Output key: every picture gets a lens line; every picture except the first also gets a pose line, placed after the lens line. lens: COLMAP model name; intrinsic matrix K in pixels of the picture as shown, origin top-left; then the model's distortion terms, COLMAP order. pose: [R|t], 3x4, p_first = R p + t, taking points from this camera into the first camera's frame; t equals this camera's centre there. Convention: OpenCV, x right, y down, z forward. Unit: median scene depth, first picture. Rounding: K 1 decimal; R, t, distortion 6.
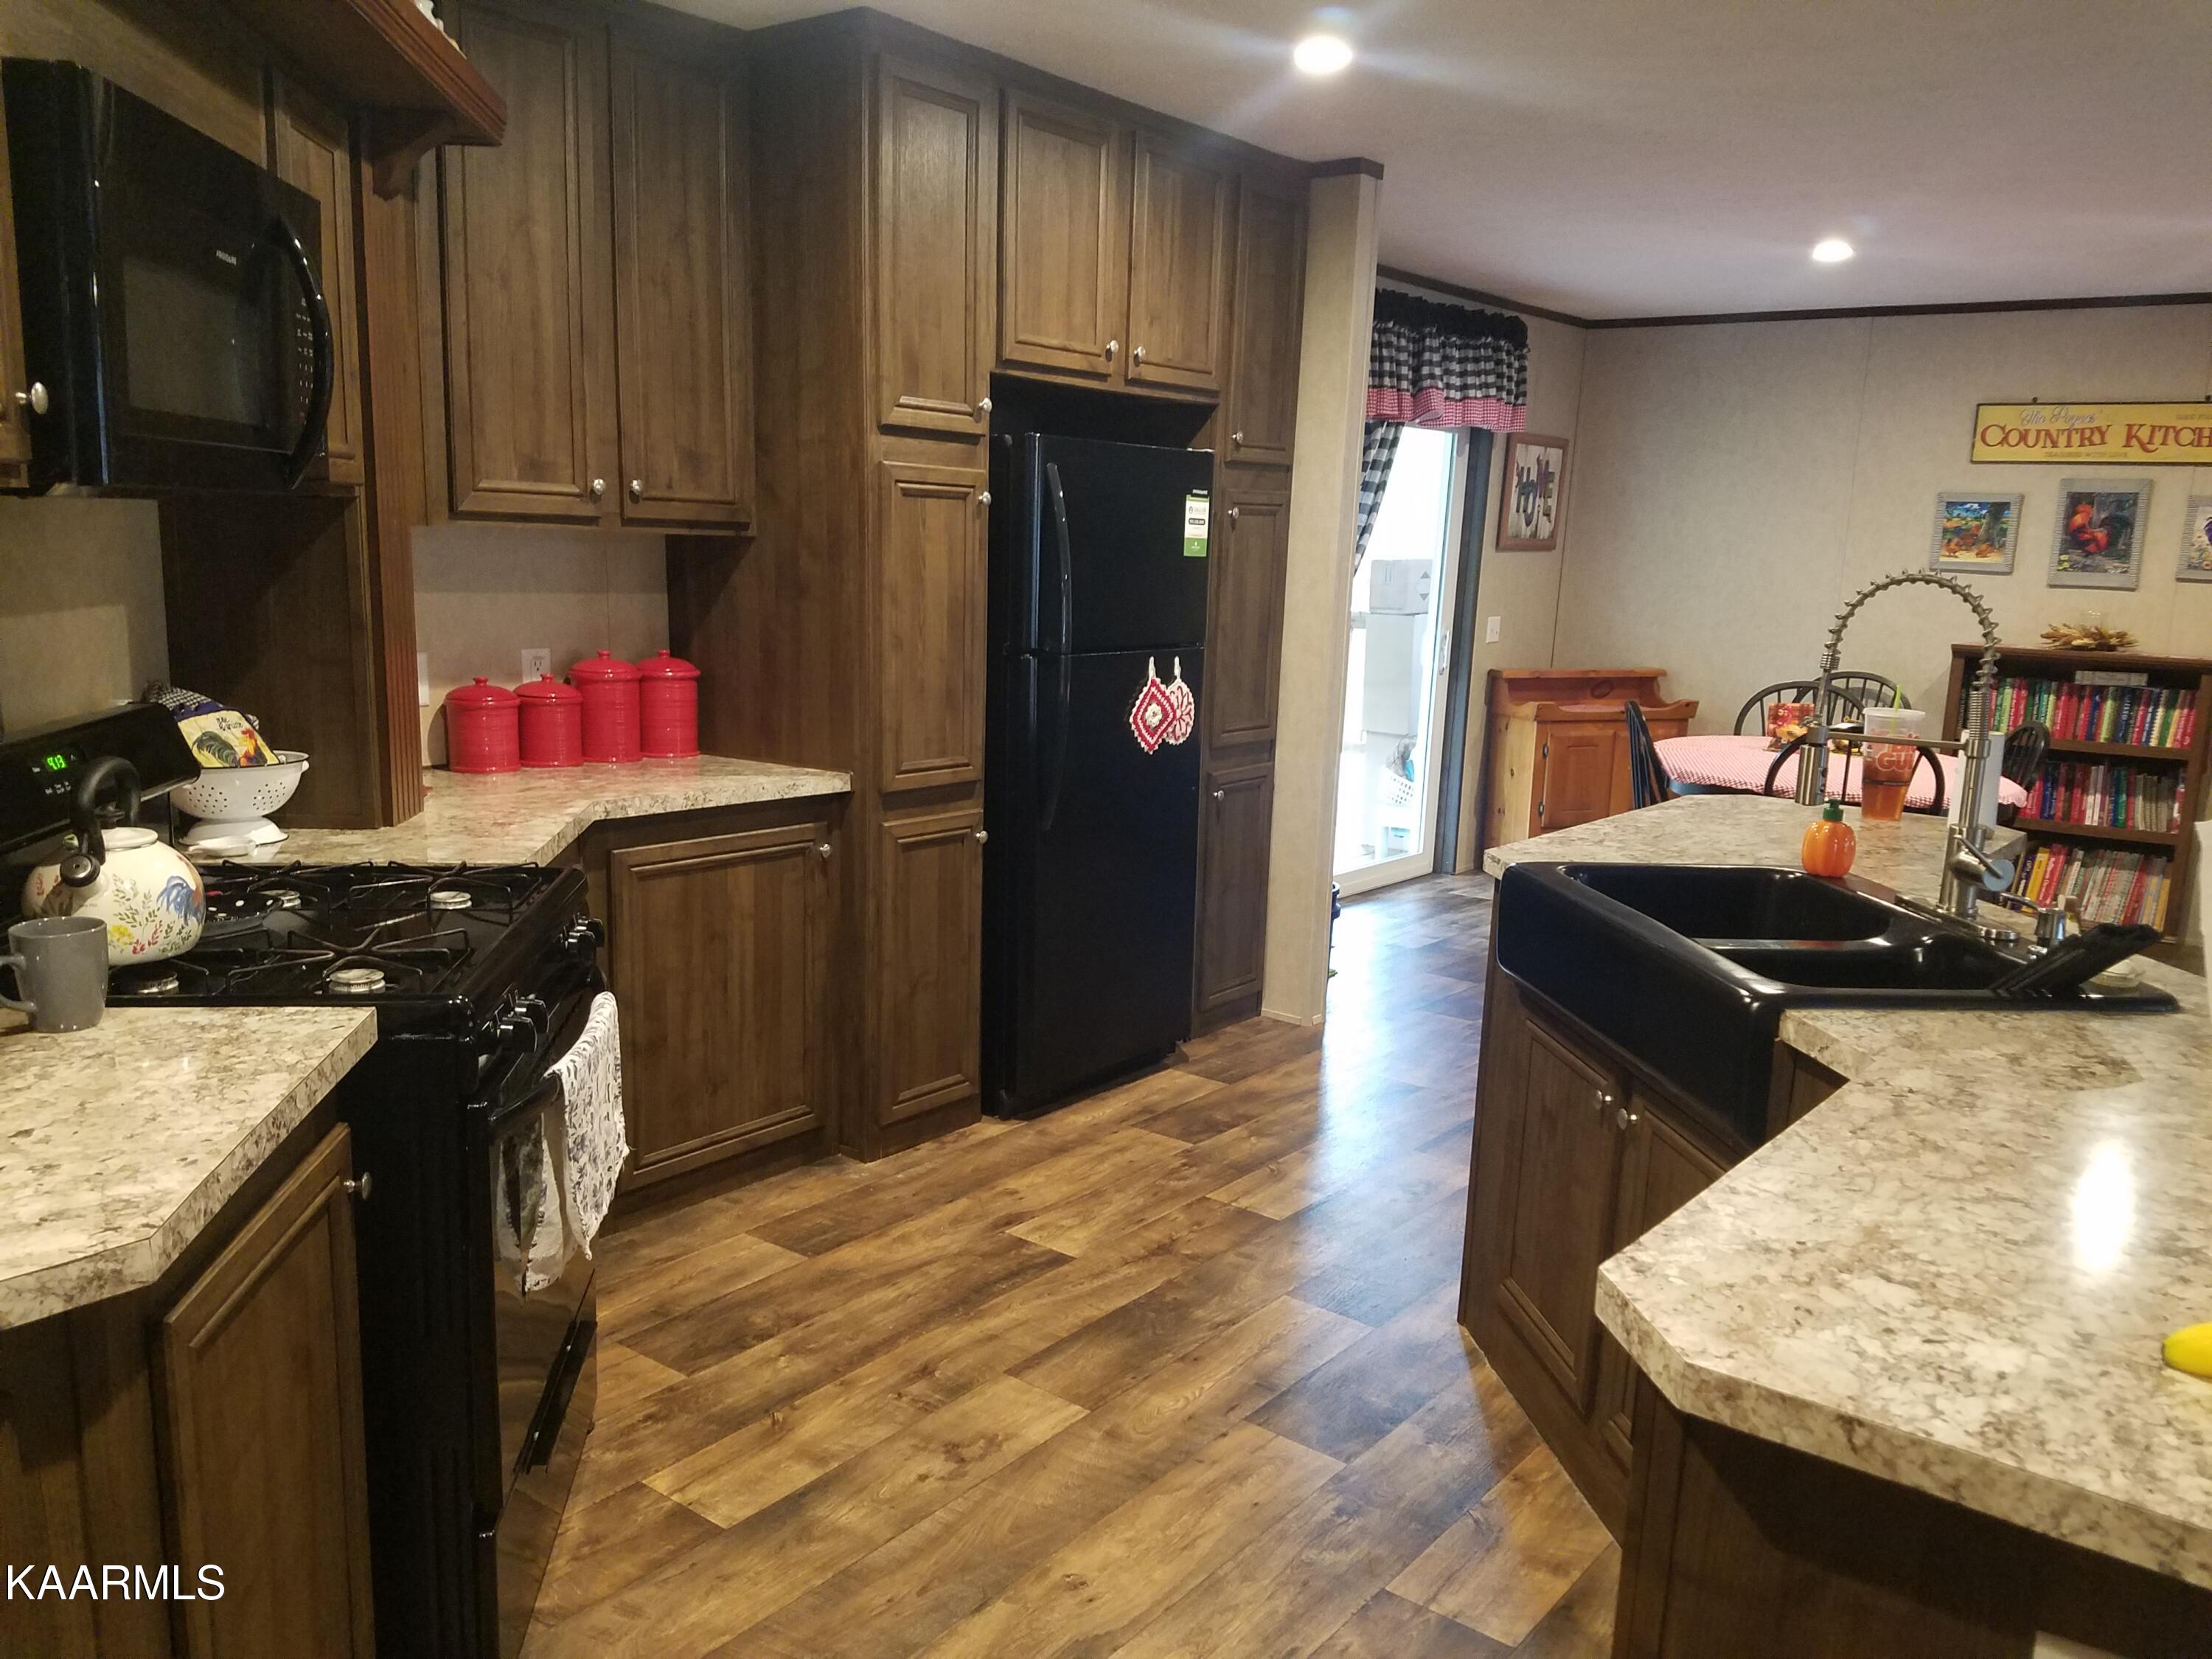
lens RADIAL K [[1879.8, 0, 1136.3], [0, 1879.8, 845.2], [0, 0, 1]] dist [0.339726, -0.490598]
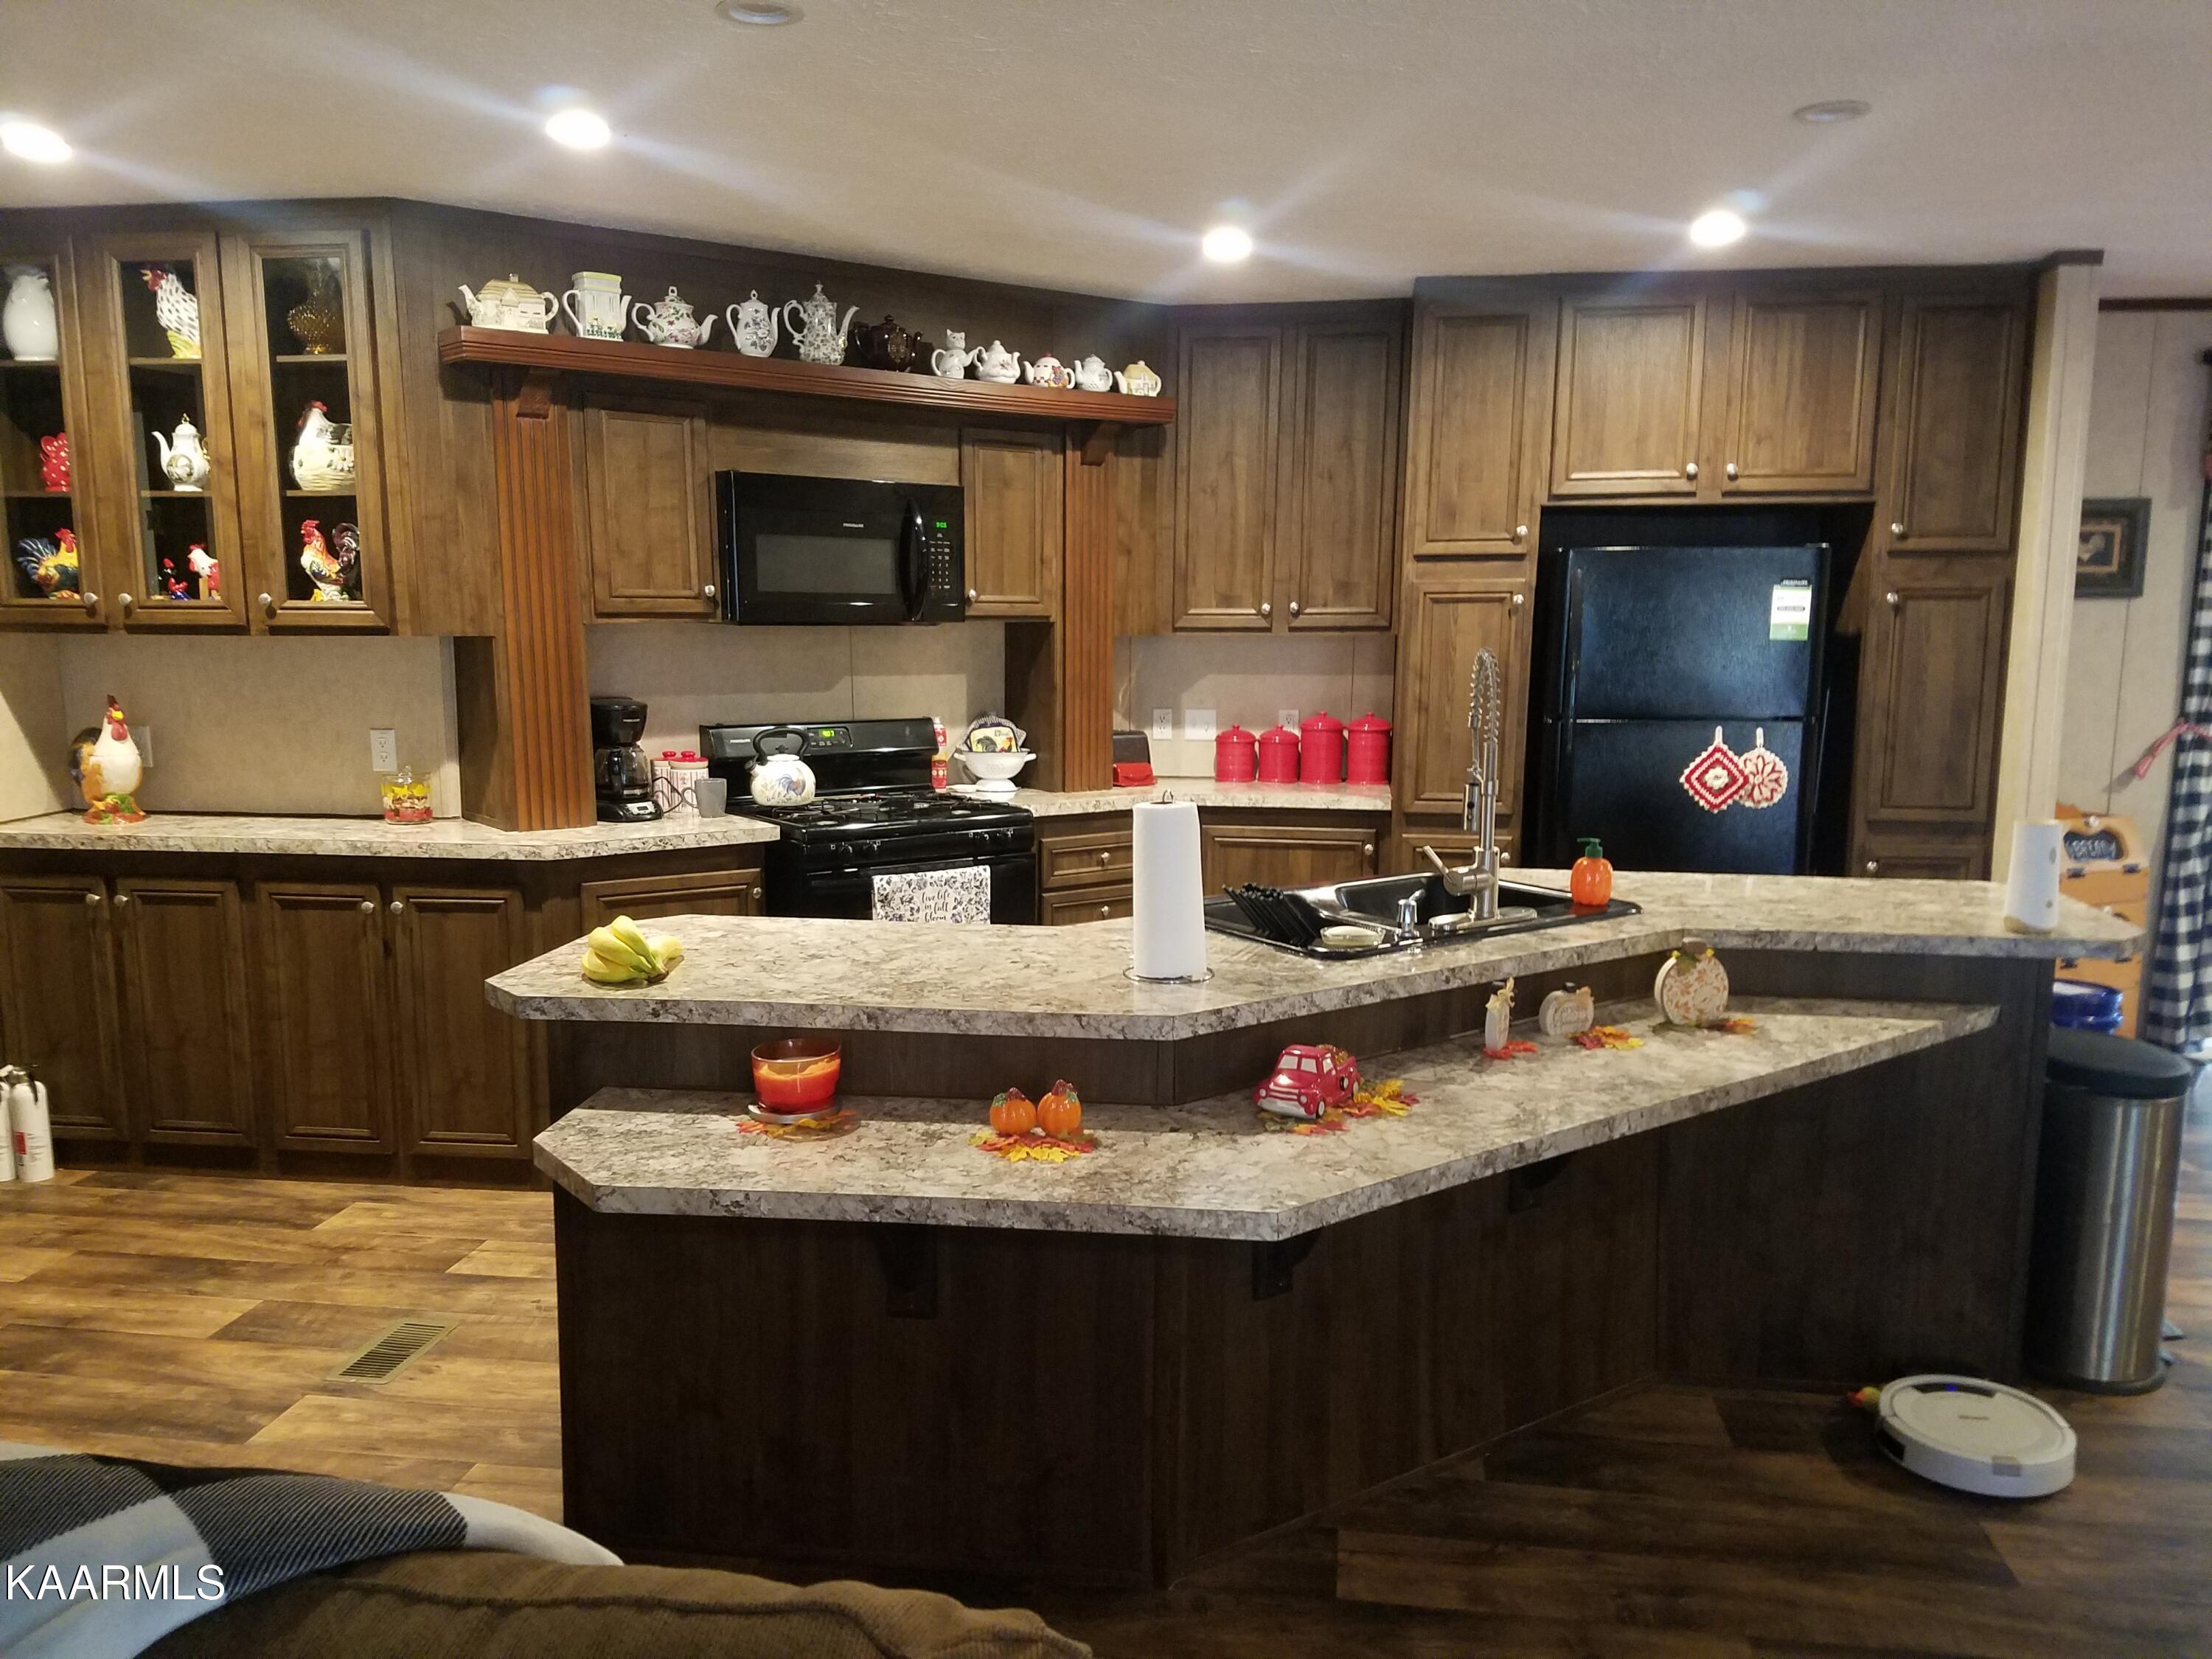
lens RADIAL K [[1703.4, 0, 1105.1], [0, 1703.4, 858.3], [0, 0, 1]] dist [0.059495, -0.114074]
pose [[0.402037, 0.090207, -0.911169, 0.547094], [-0.139799, 0.989515, 0.036279, -0.004992], [0.904888, 0.112795, 0.410432, 0.170384]]
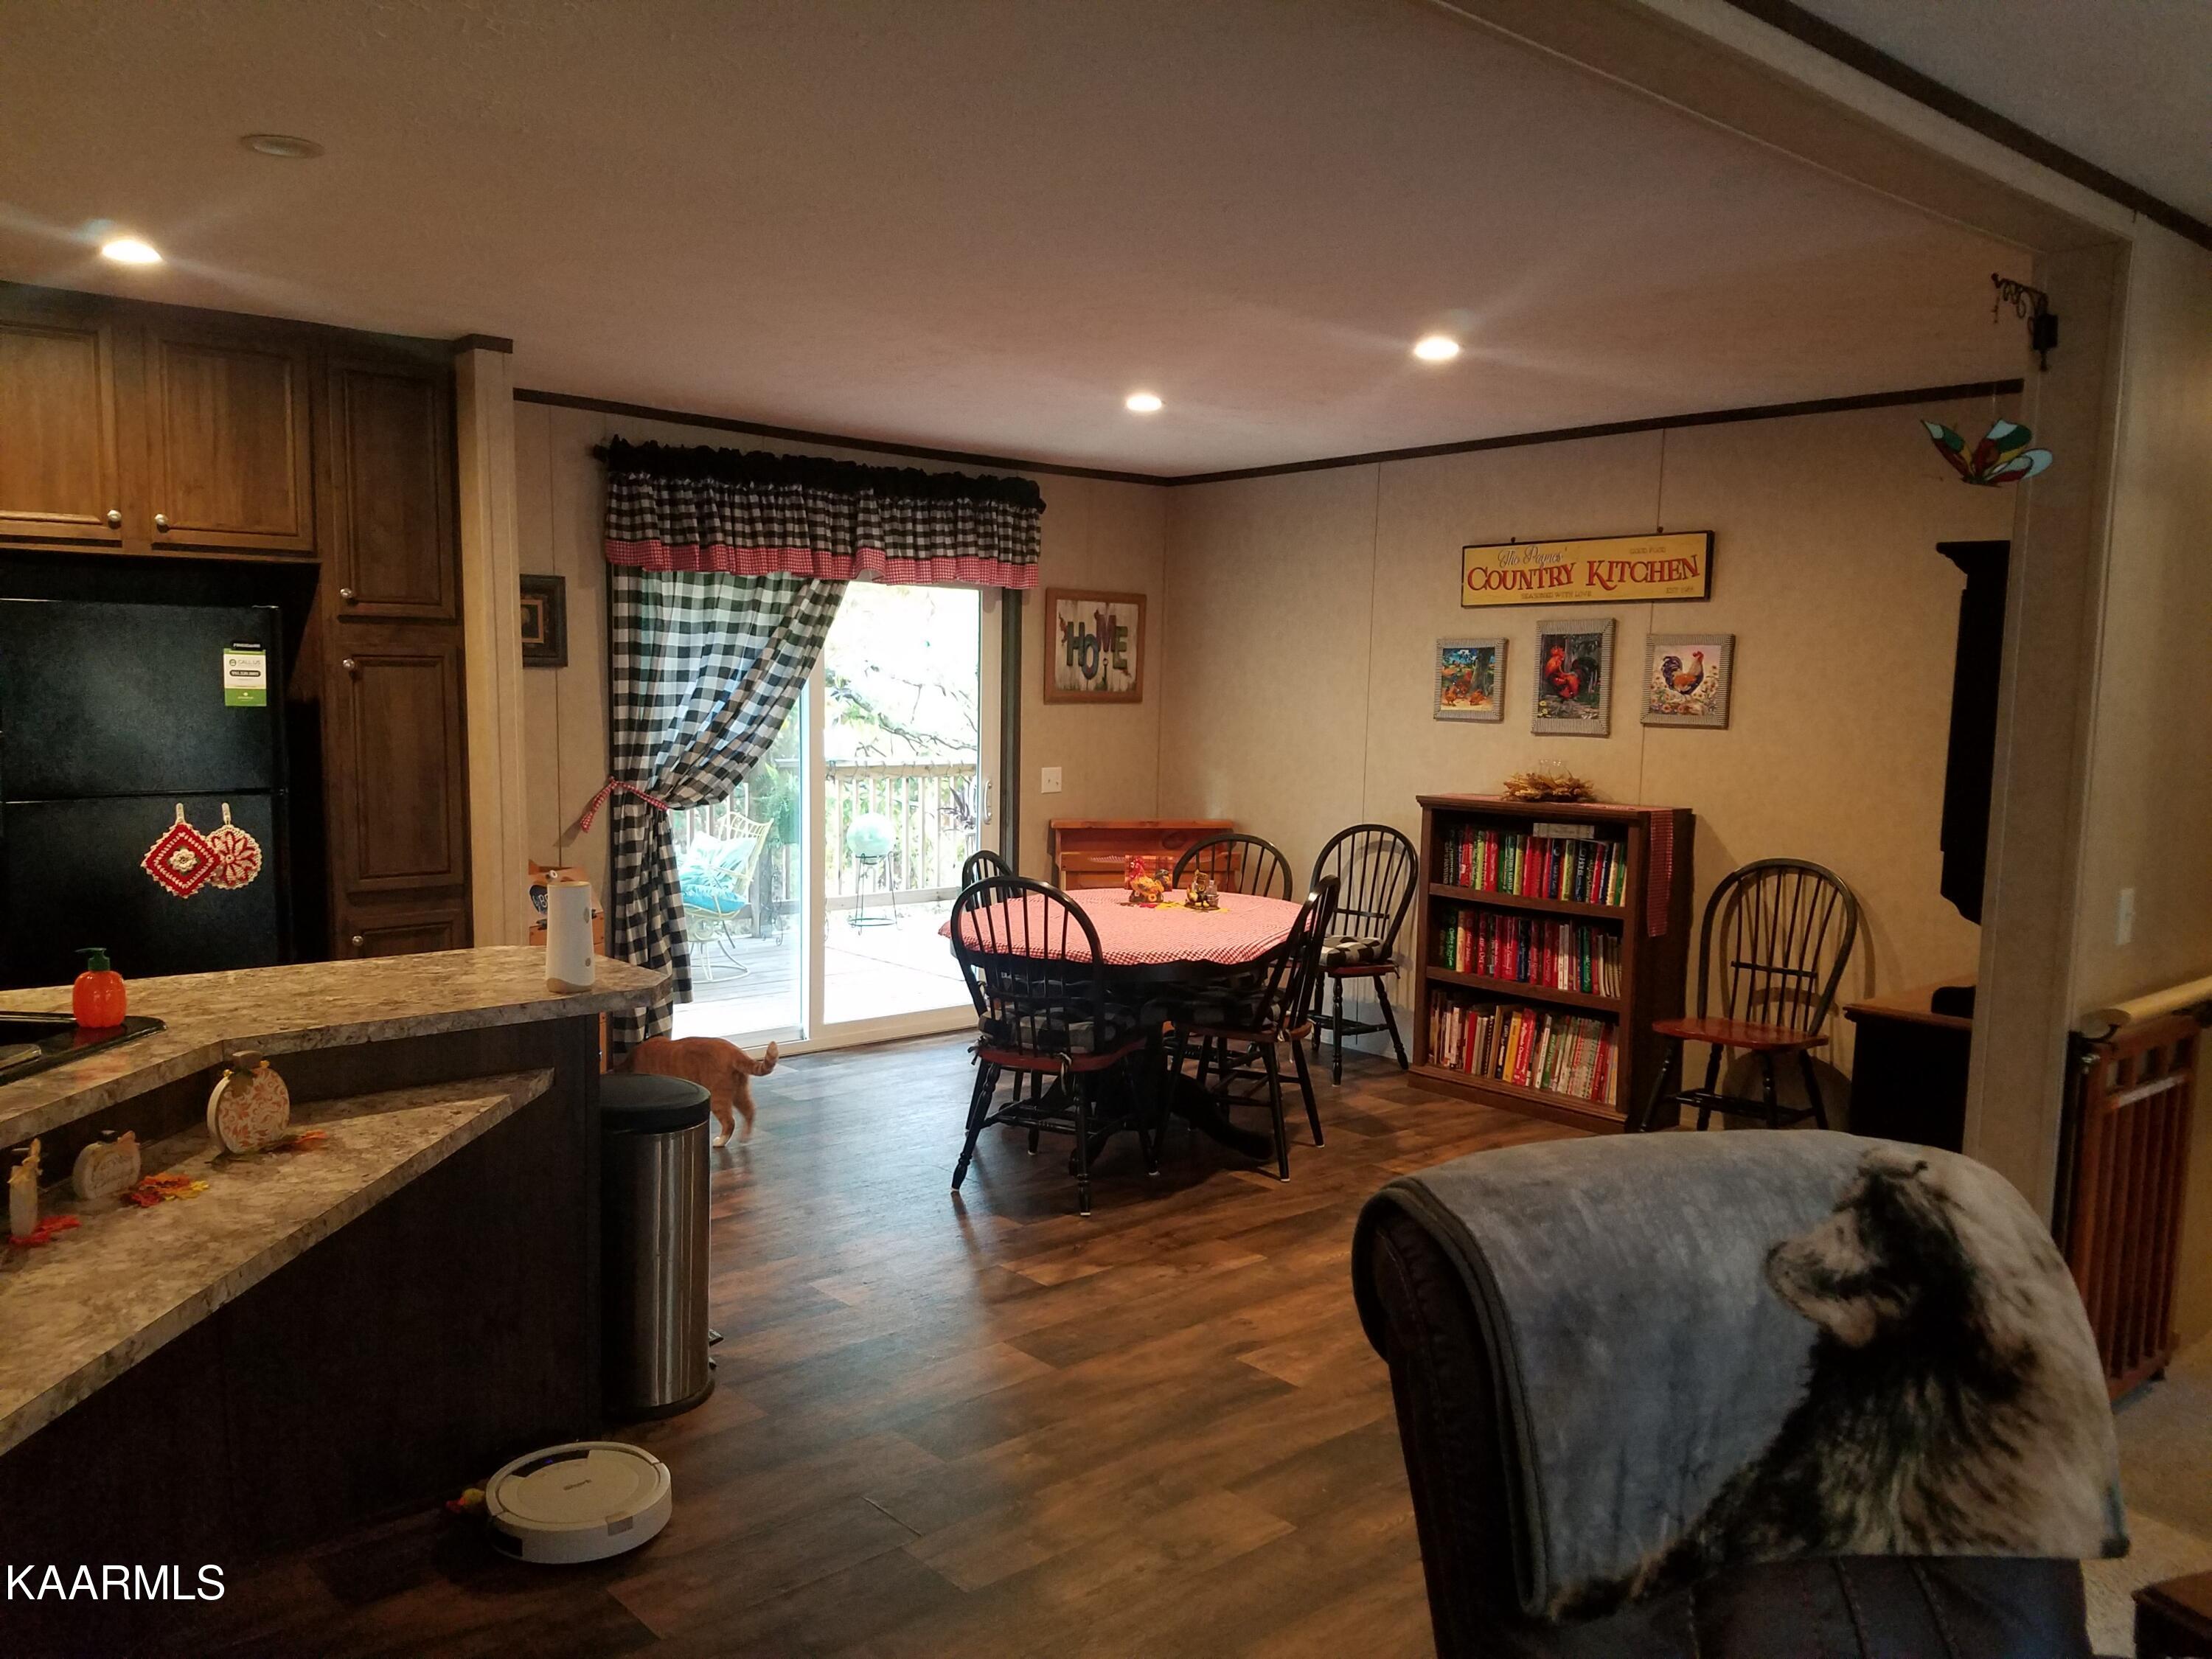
lens RADIAL K [[1703.4, 0, 1105.1], [0, 1703.4, 858.3], [0, 0, 1]] dist [0.059495, -0.114074]
pose [[0.959352, -0.002135, -0.282205, 0.508314], [-0.019658, 0.997037, -0.074369, -0.007507], [0.281528, 0.076894, 0.956467, 0.173687]]
